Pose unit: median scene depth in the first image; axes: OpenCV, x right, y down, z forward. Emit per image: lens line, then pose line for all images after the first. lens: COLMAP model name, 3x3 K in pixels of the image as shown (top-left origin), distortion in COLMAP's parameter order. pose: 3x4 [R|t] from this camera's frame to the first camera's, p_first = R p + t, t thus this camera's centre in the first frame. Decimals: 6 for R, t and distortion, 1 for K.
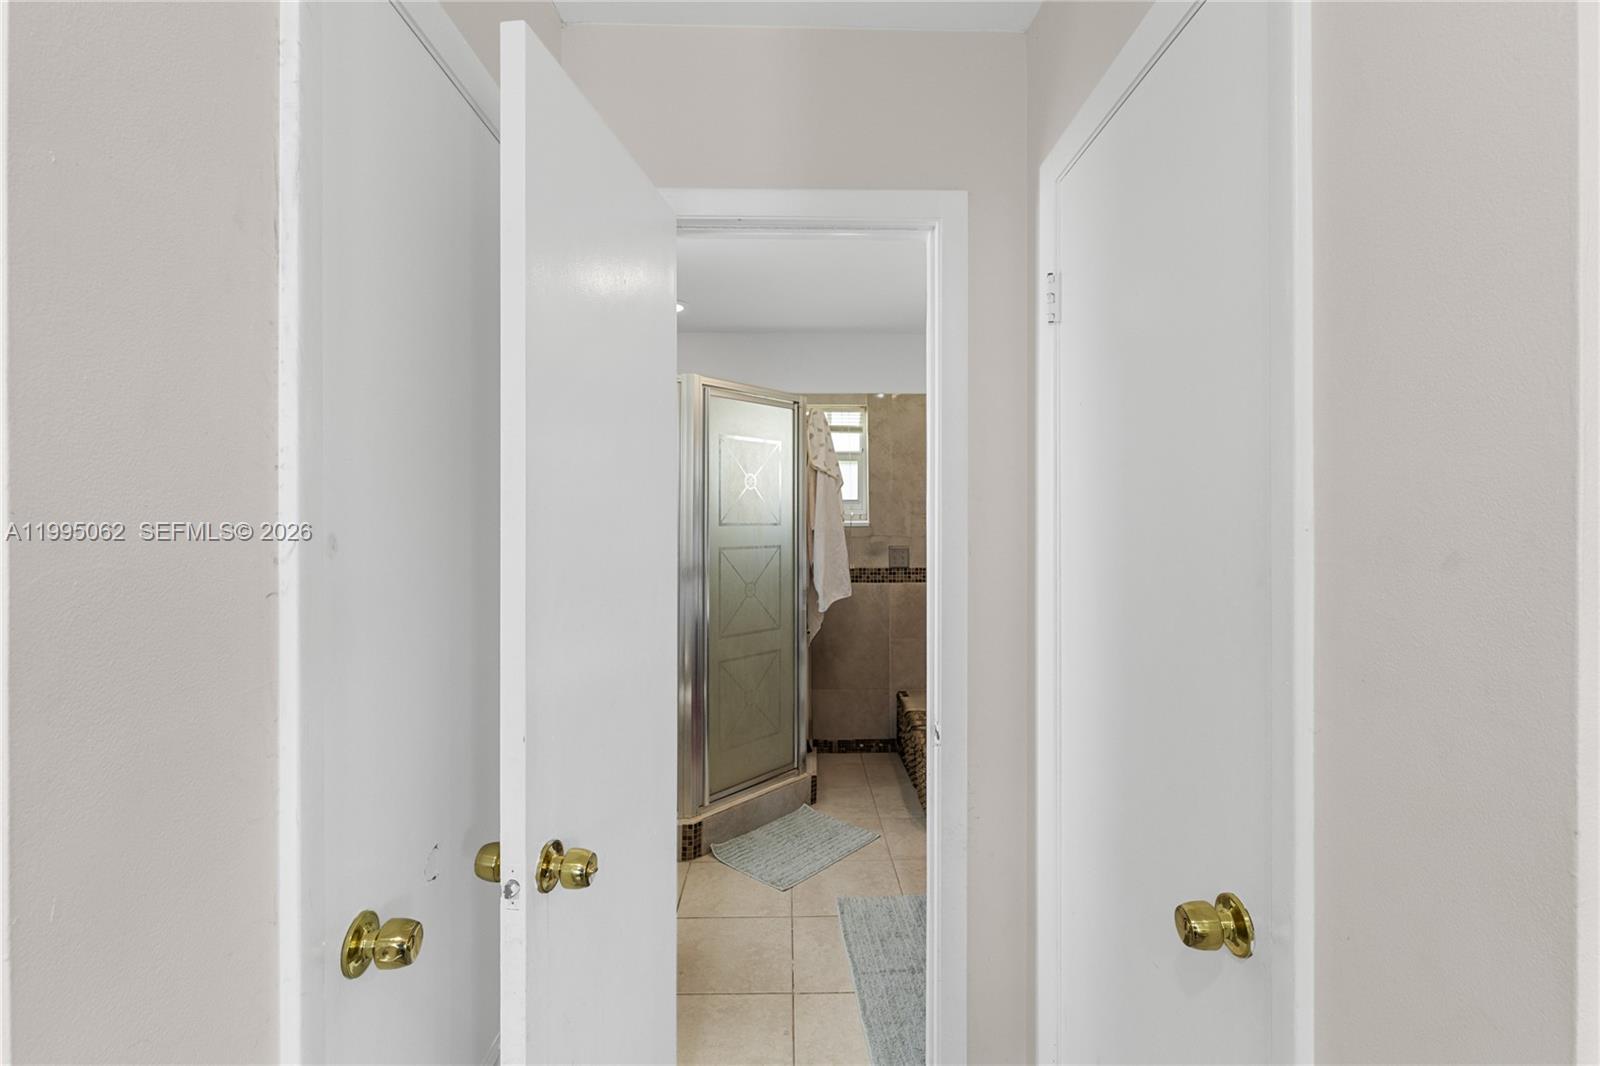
lens RADIAL K [[716.3, 0, 802.1], [0, 716.3, 524.9], [0, 0, 1]] dist [0.003333, -0.000391]
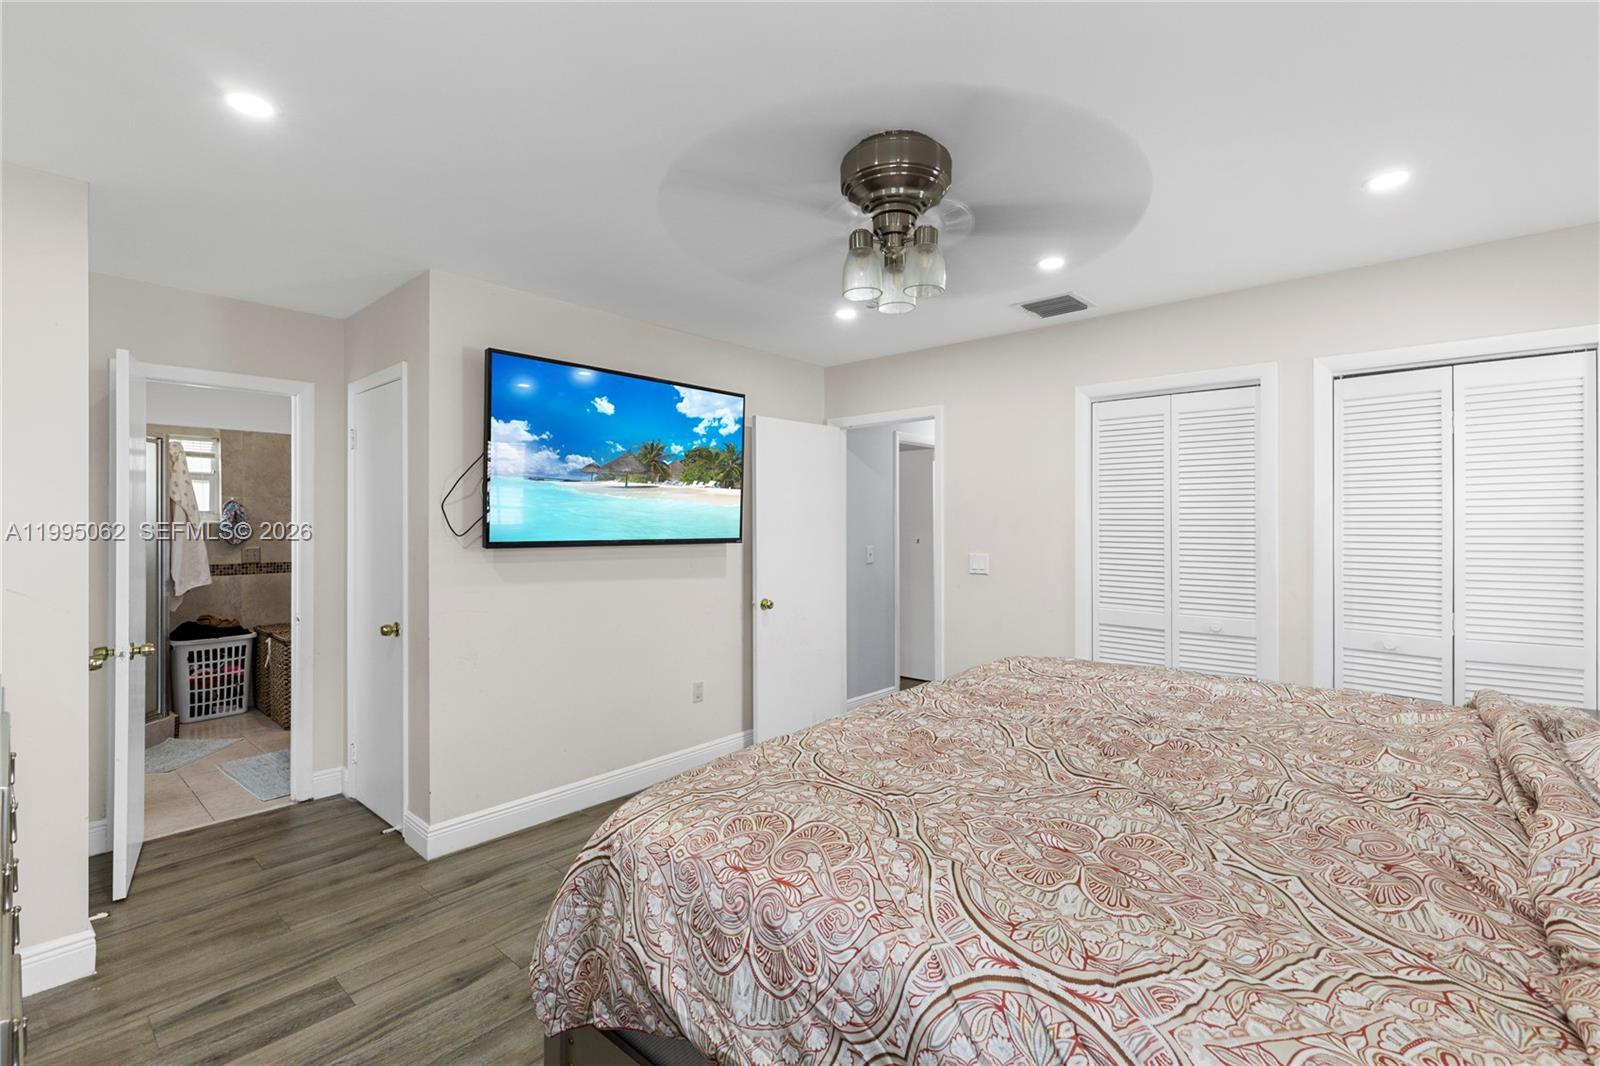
lens RADIAL K [[716.3, 0, 802.1], [0, 716.3, 524.9], [0, 0, 1]] dist [0.003333, -0.000391]
pose [[0.676682, 0.004154, 0.736264, -0.163383], [0.006206, 0.999916, -0.011345, 0.010906], [-0.736250, 0.012246, 0.676599, -0.690808]]
